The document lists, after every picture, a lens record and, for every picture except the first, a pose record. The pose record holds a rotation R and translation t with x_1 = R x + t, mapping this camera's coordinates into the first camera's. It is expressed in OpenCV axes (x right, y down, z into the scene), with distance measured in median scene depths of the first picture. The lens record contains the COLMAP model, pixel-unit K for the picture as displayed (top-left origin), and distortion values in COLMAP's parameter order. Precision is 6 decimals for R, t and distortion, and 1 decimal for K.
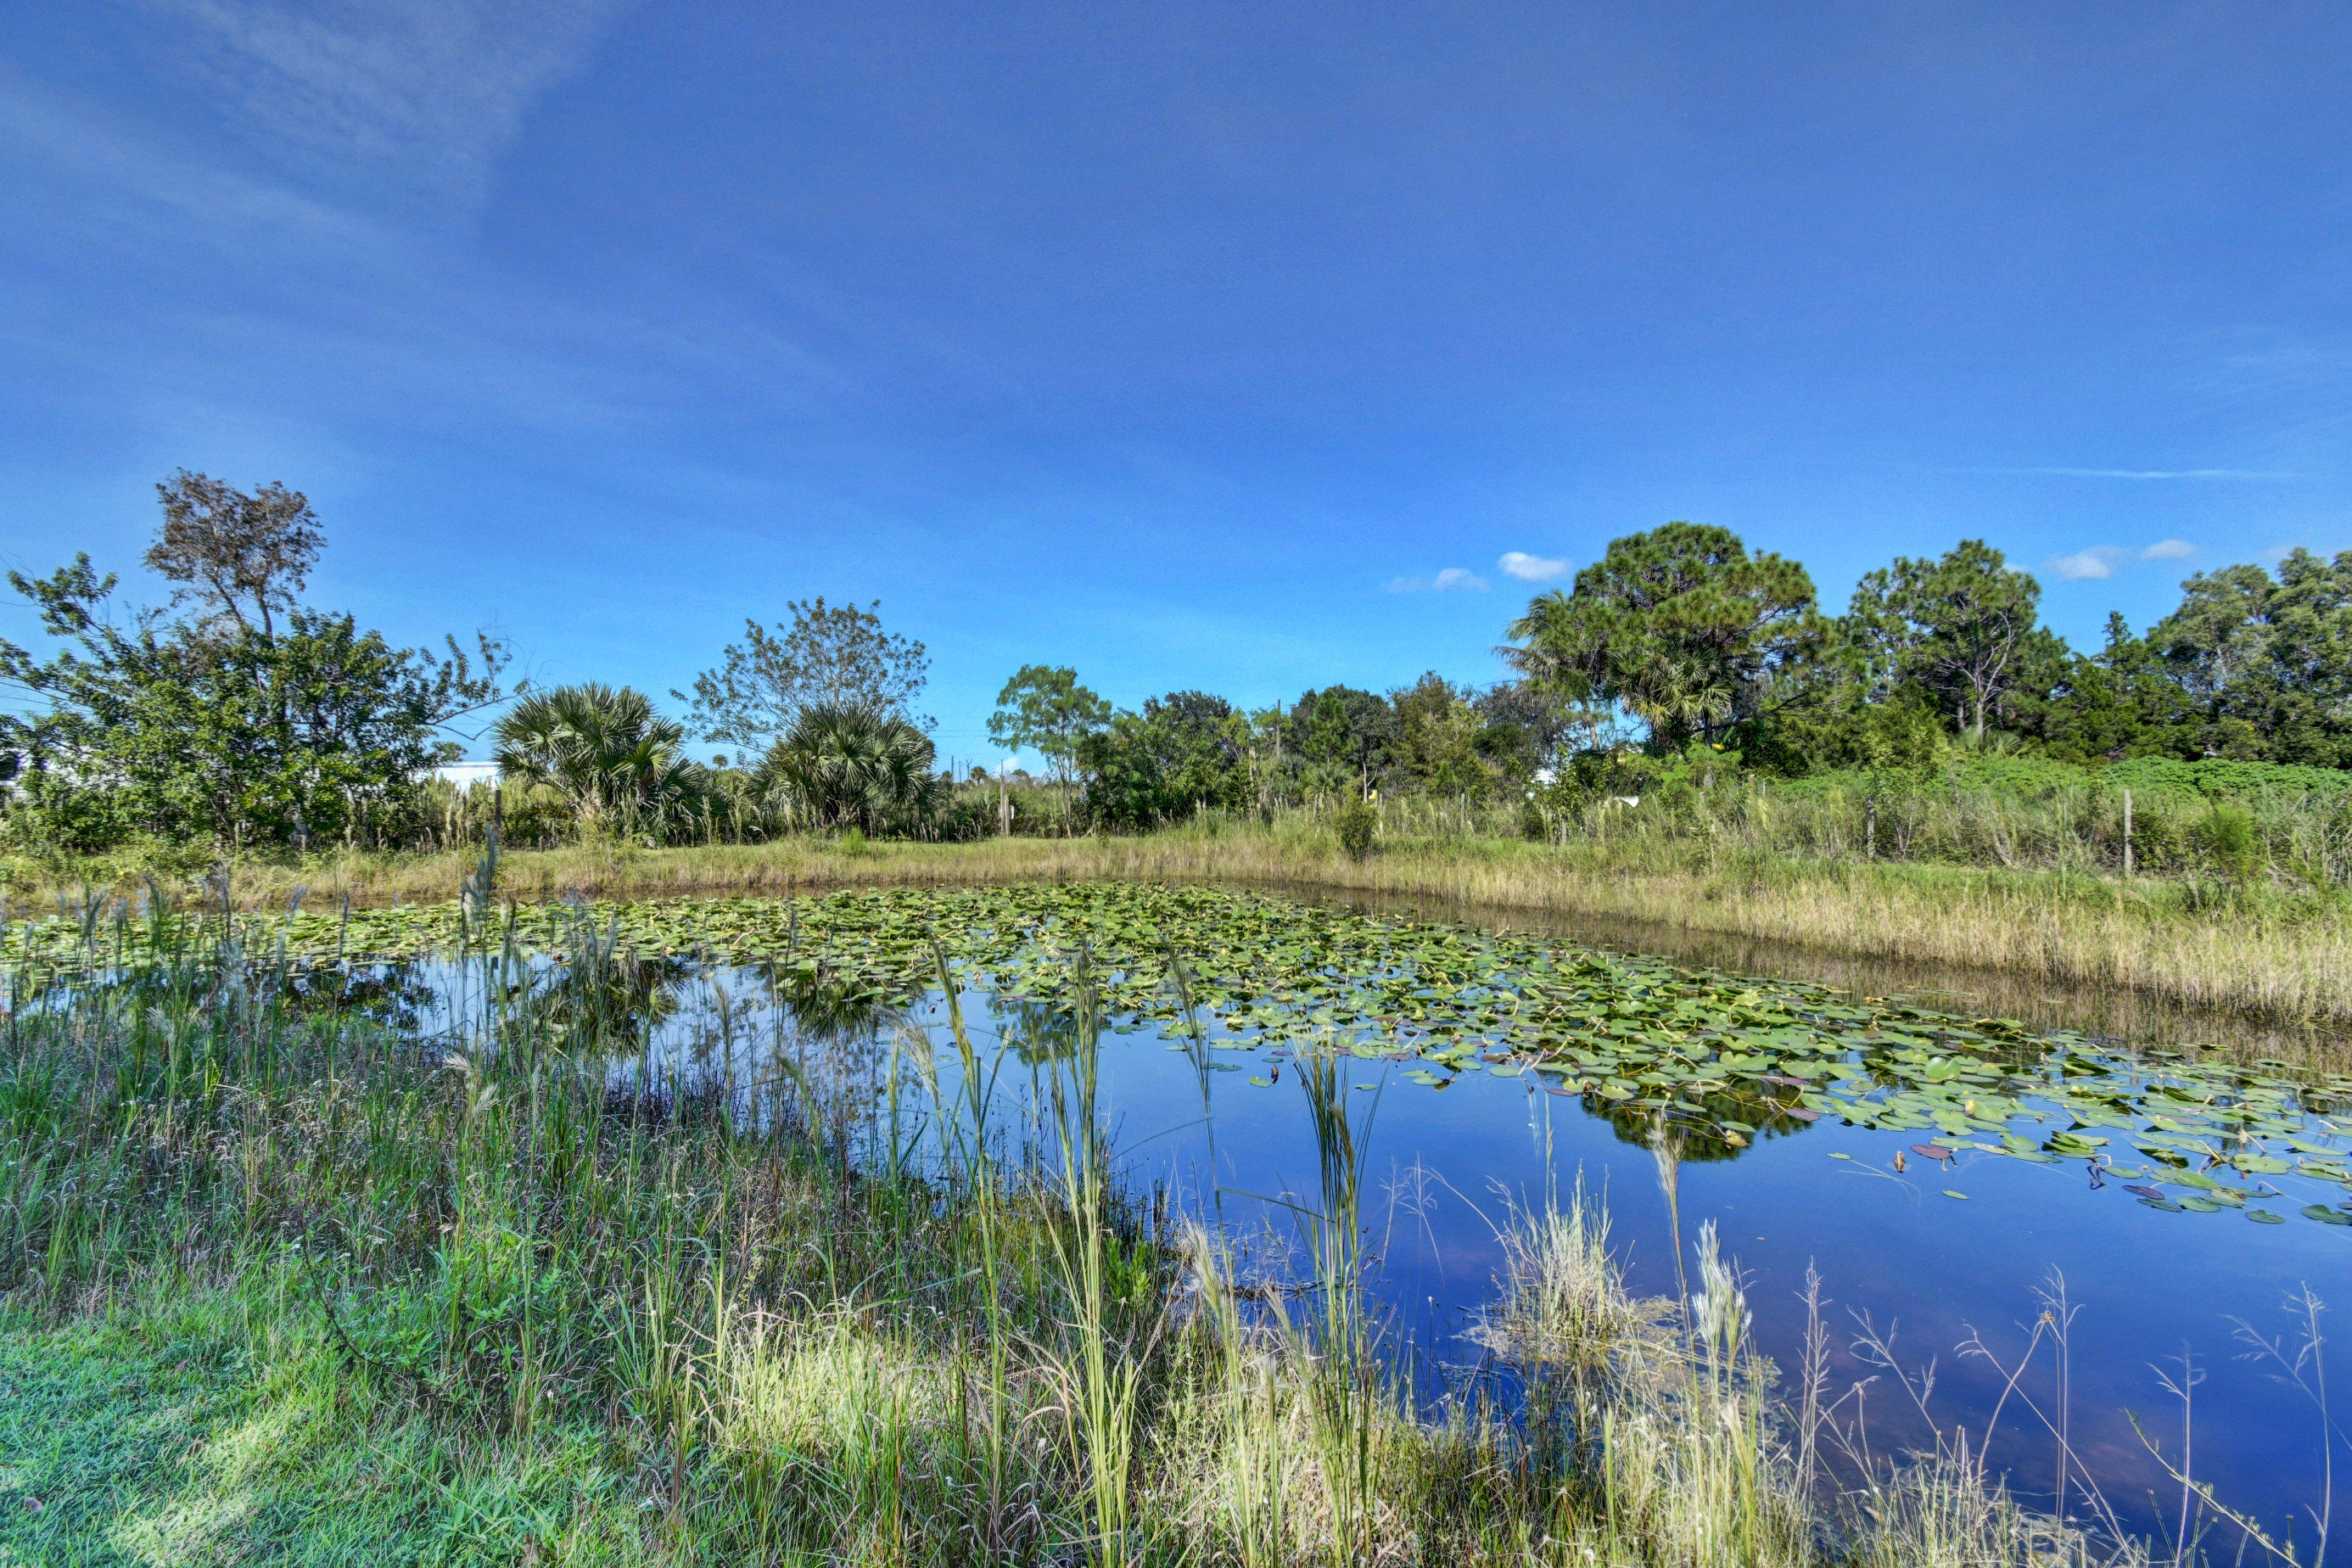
lens RADIAL K [[1044.4, 0, 1165.1], [0, 1044.4, 801.5], [0, 0, 1]] dist [0.002373, -0.000546]
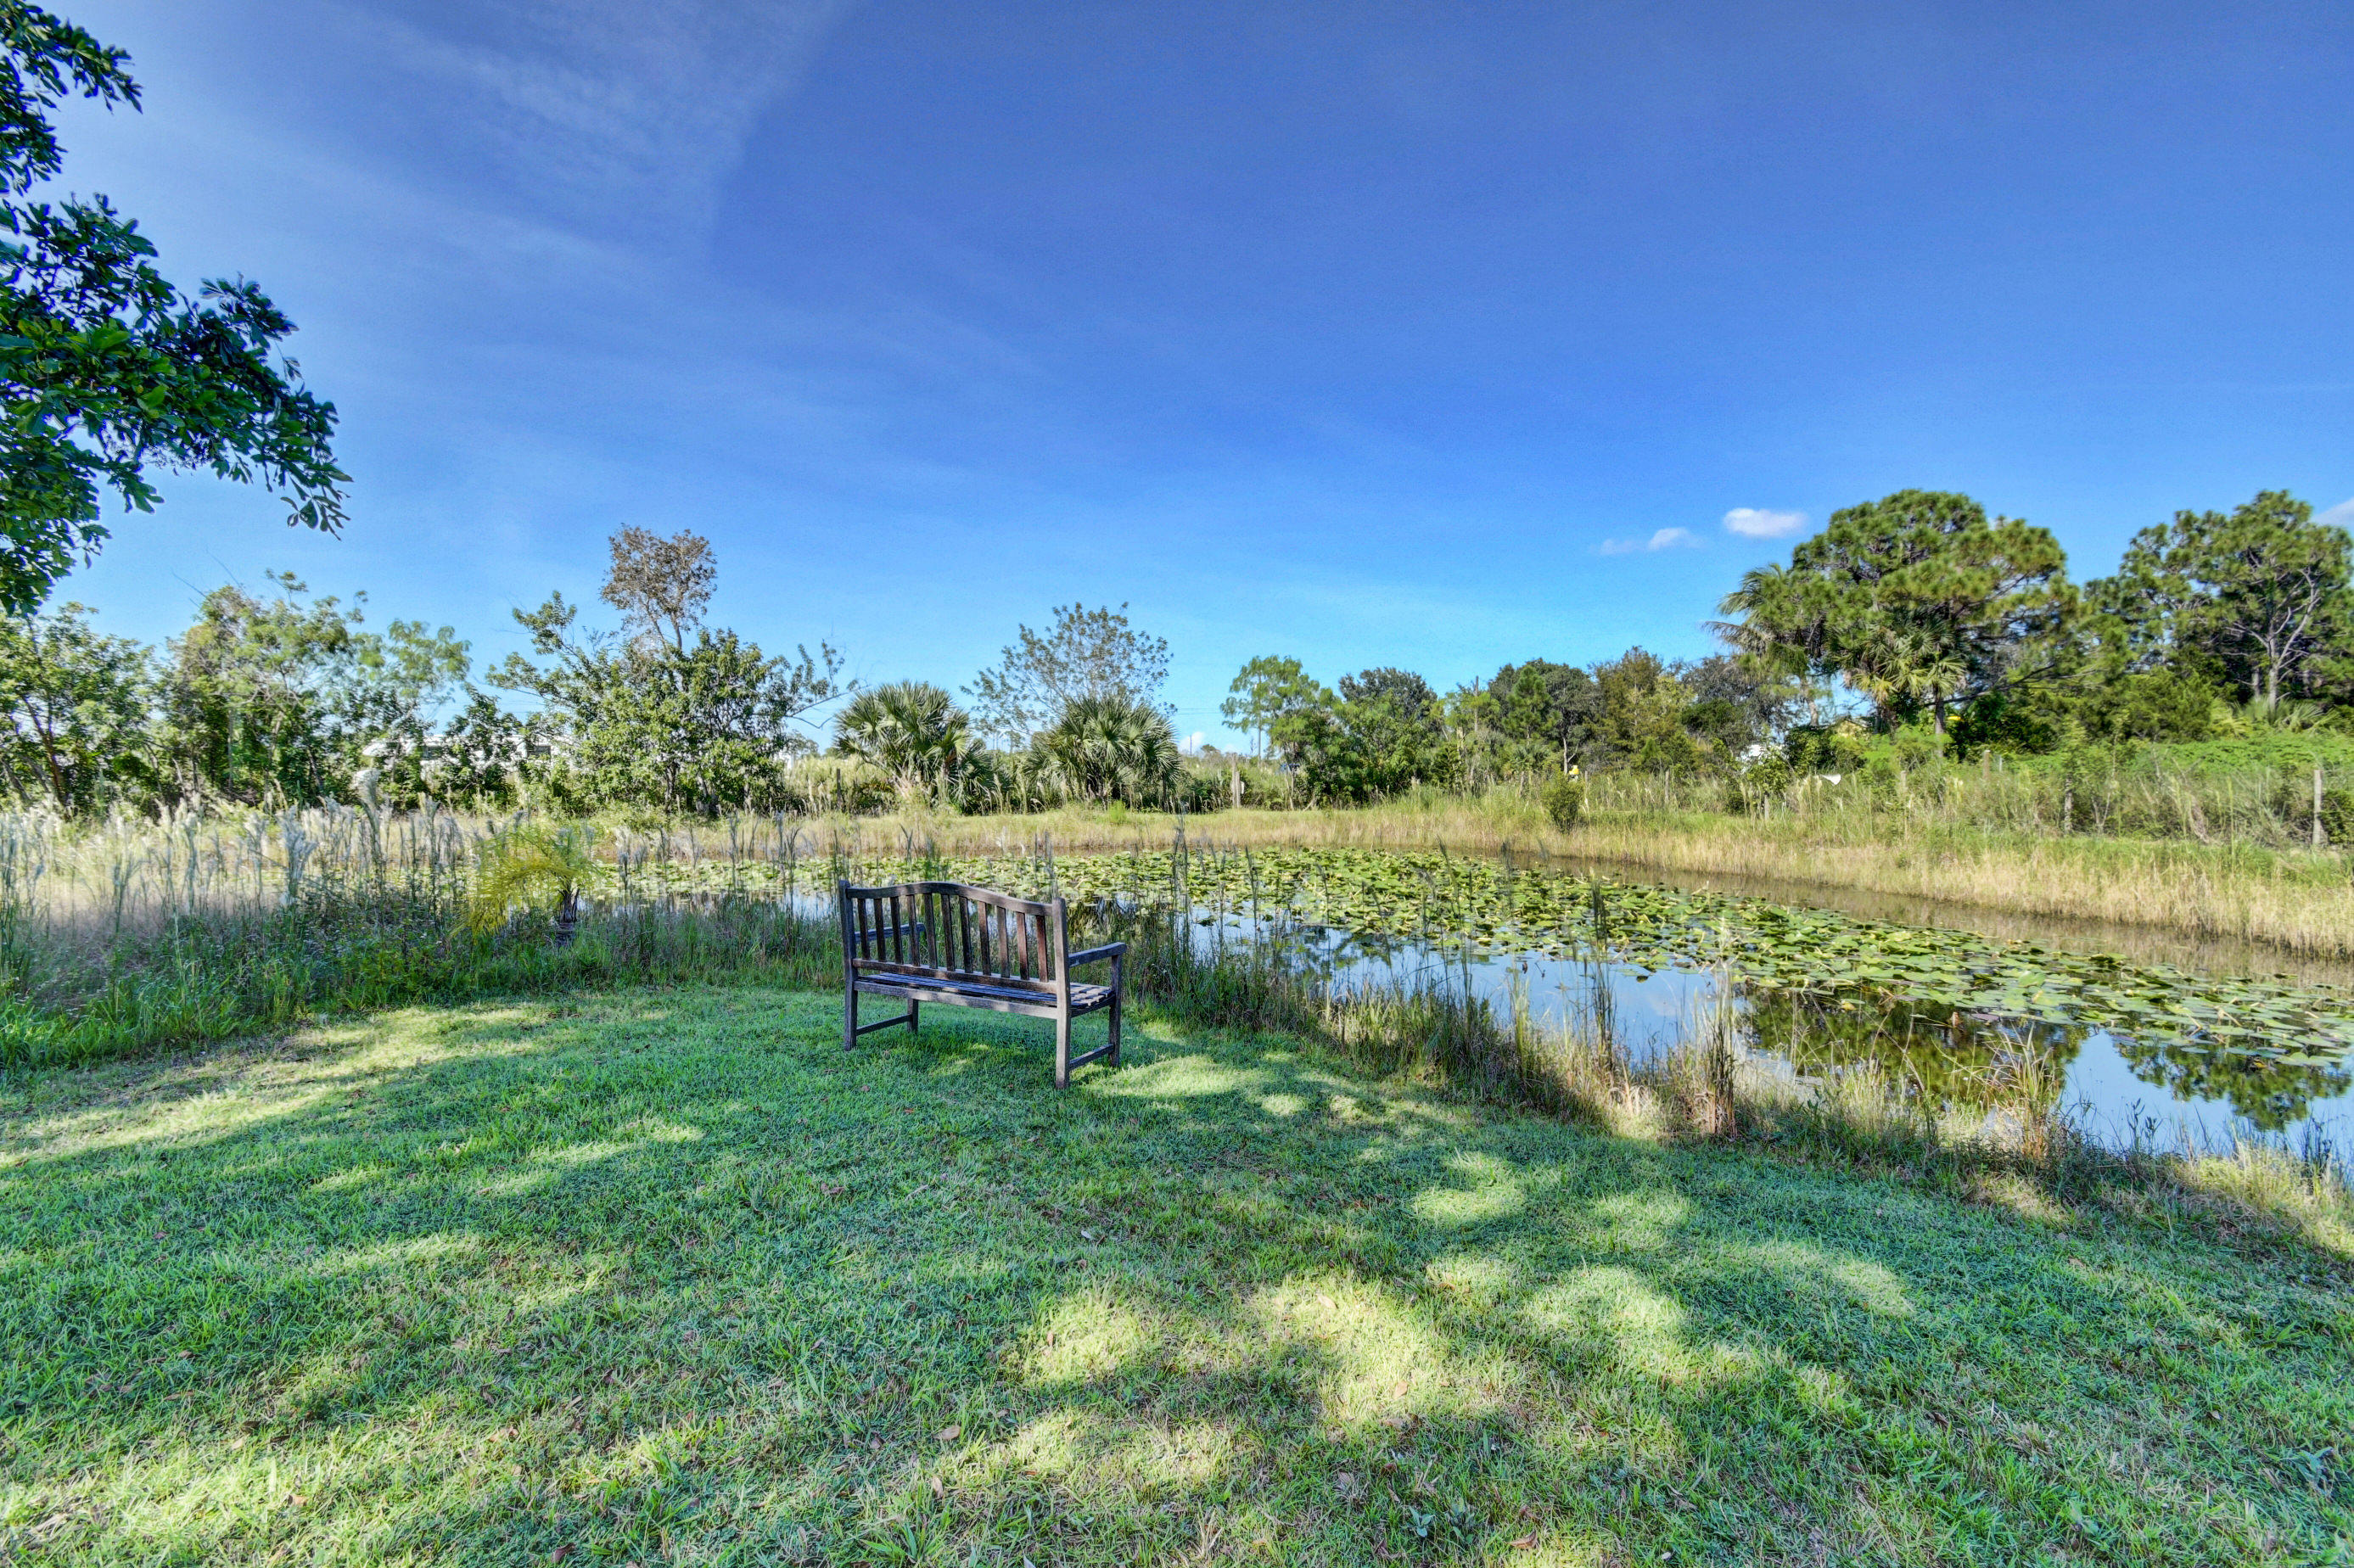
lens RADIAL K [[1045.2, 0, 1166.1], [0, 1045.2, 801.5], [0, 0, 1]] dist [0.002373, -0.000546]
pose [[0.985175, 0.004604, -0.171493, -0.032657], [-0.000443, 0.999705, 0.024293, -0.002052], [0.171555, -0.023857, 0.984886, -0.127039]]
